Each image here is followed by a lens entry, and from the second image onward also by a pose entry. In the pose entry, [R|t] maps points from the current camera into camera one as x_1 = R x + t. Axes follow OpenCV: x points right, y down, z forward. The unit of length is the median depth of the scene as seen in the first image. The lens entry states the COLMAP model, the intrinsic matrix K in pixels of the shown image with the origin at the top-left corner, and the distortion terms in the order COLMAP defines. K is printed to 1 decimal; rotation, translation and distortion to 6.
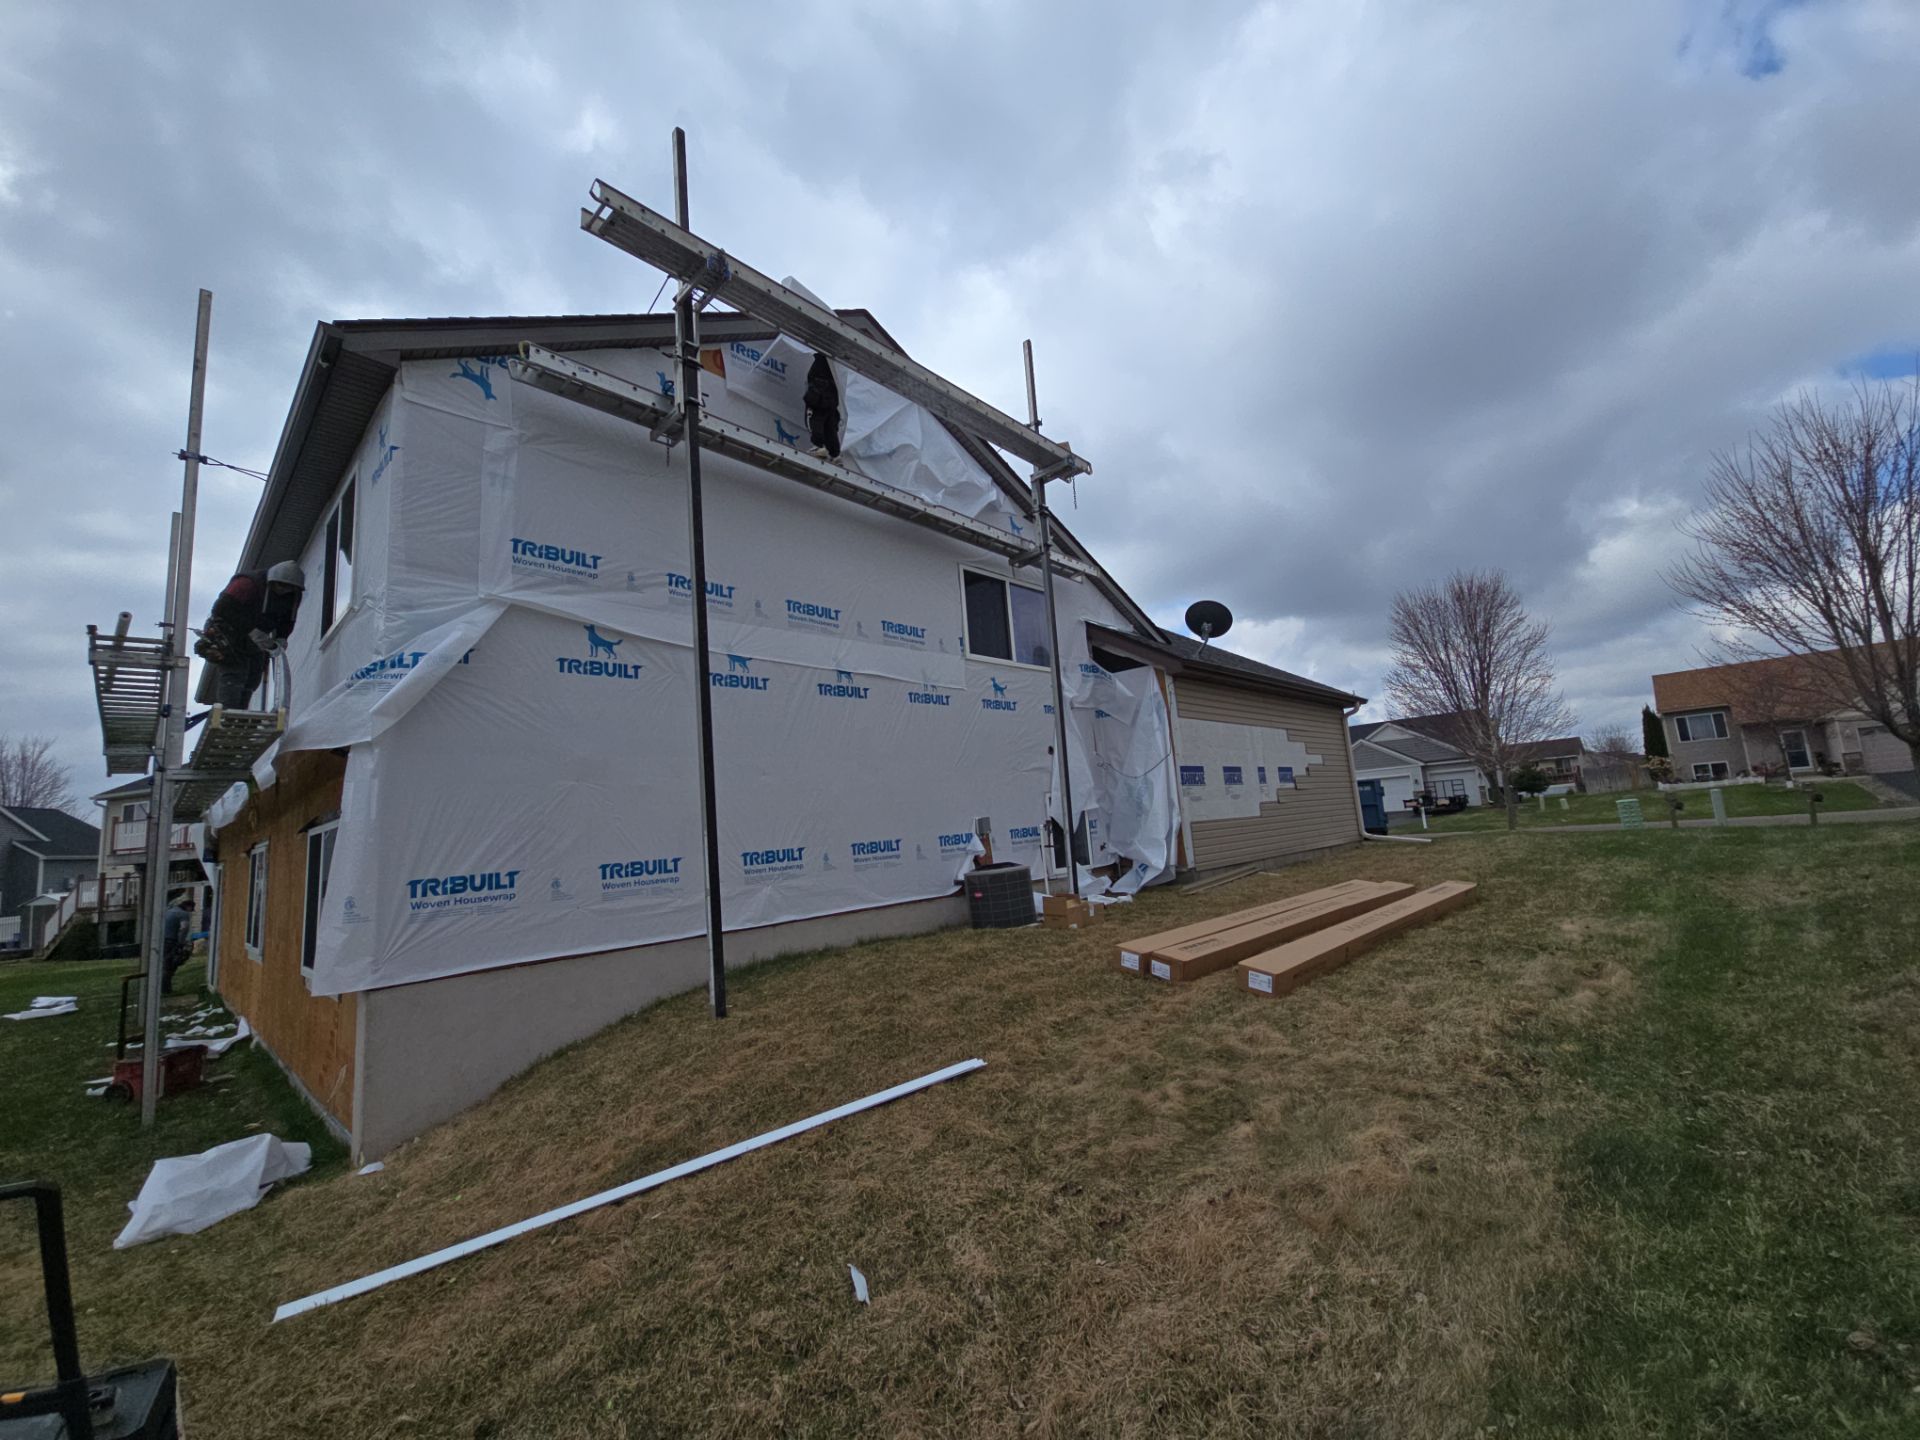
lens RADIAL K [[779.6, 0, 967.0], [0, 779.6, 709.2], [0, 0, 1]] dist [0.000931, -0.000159]
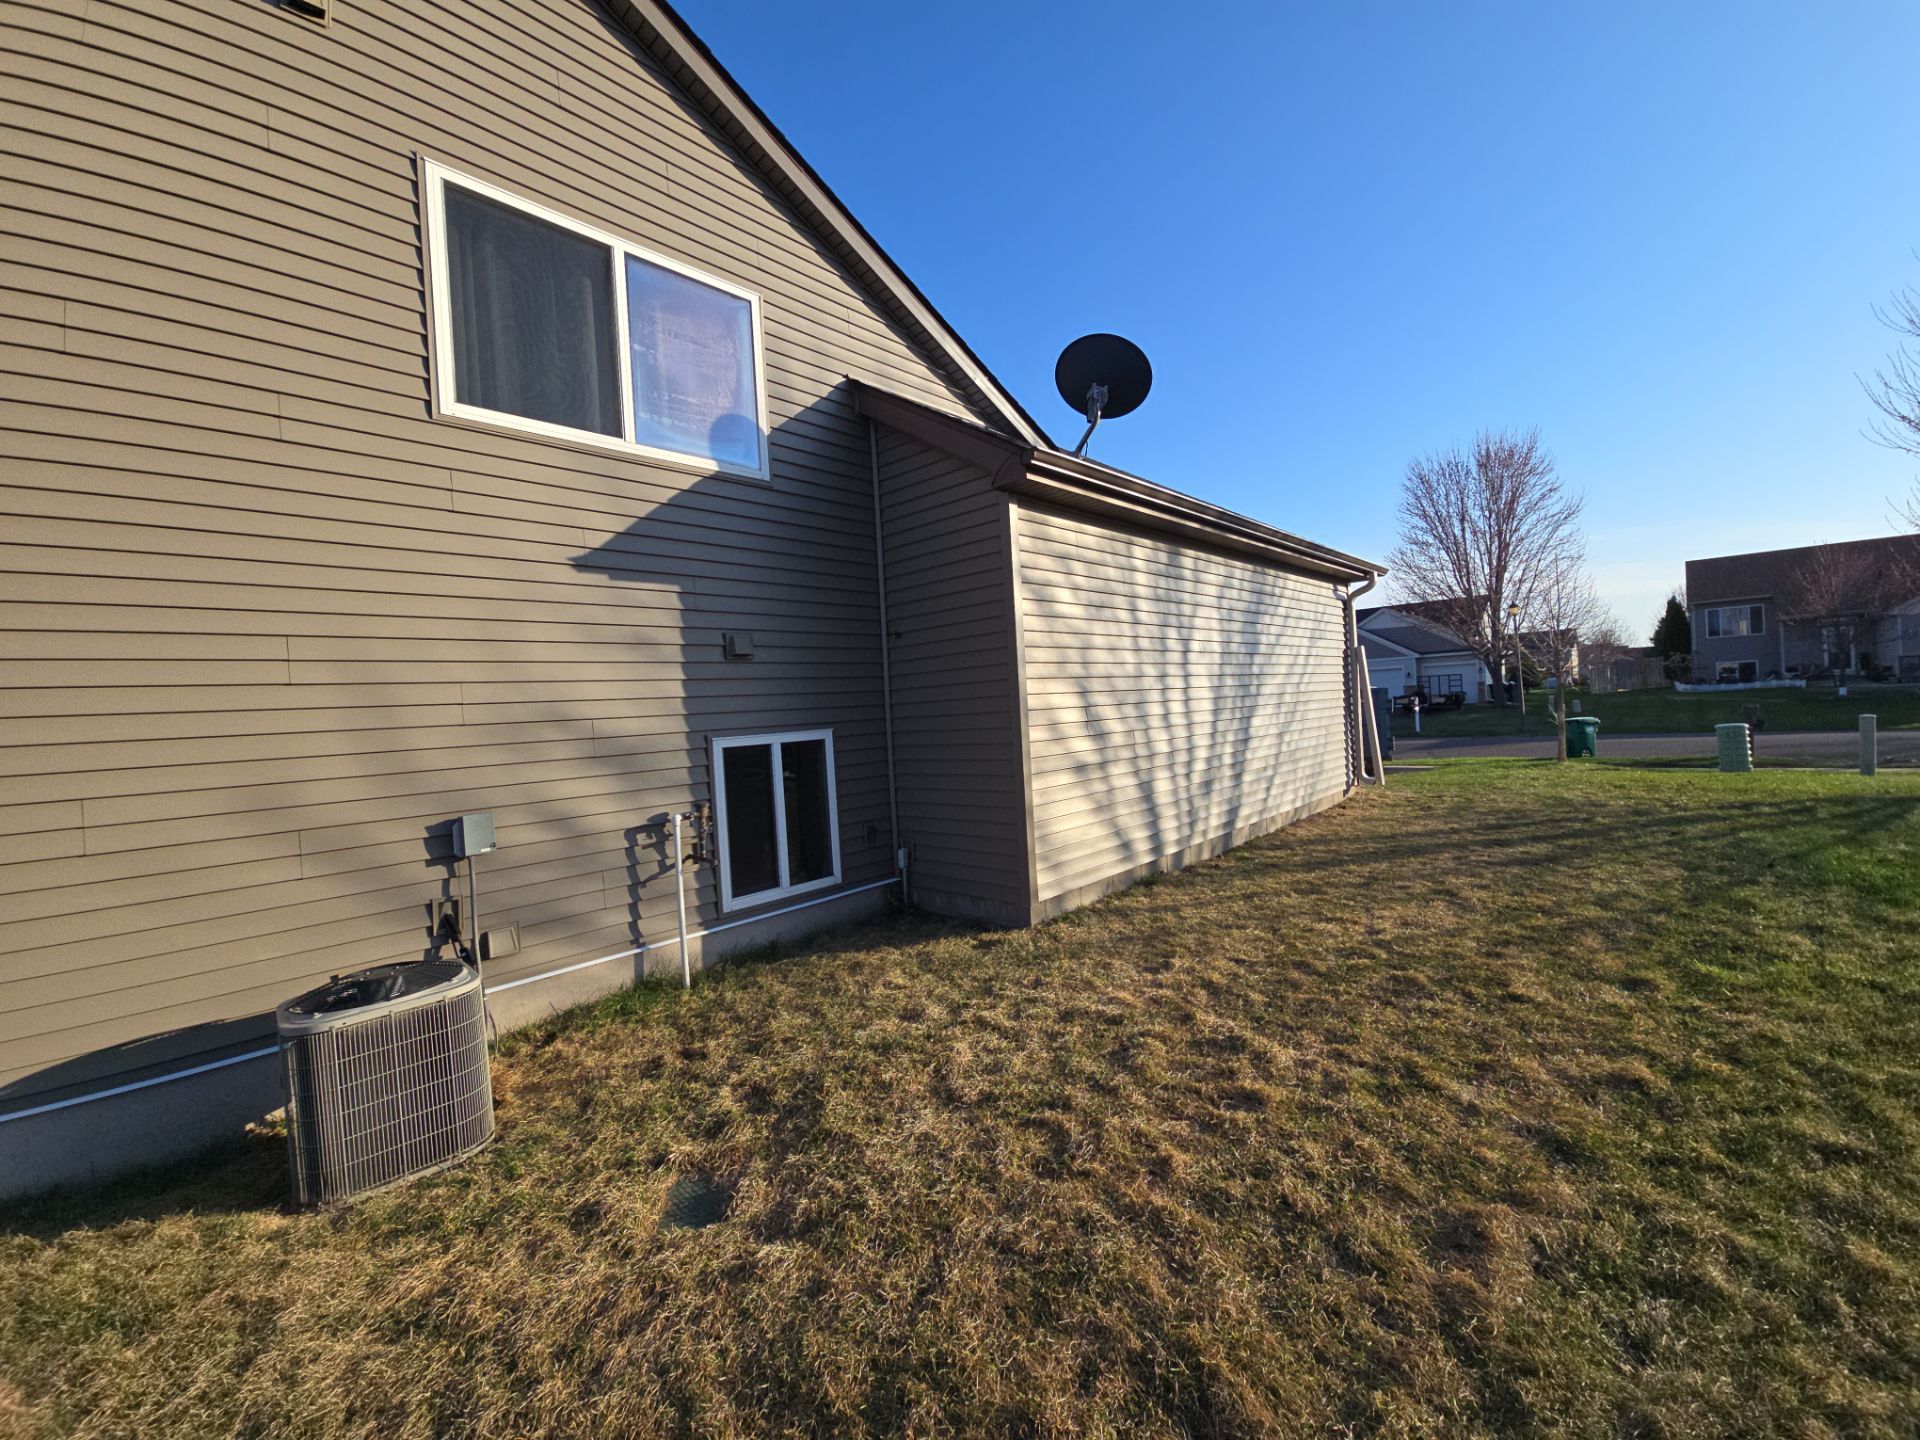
lens RADIAL K [[779.6, 0, 967.0], [0, 779.6, 709.2], [0, 0, 1]] dist [0.000931, -0.000159]
pose [[0.999642, 0.019352, 0.018462, 0.243047], [-0.021987, 0.987632, 0.155242, 0.014538], [-0.015230, -0.155592, 0.987704, 0.544510]]
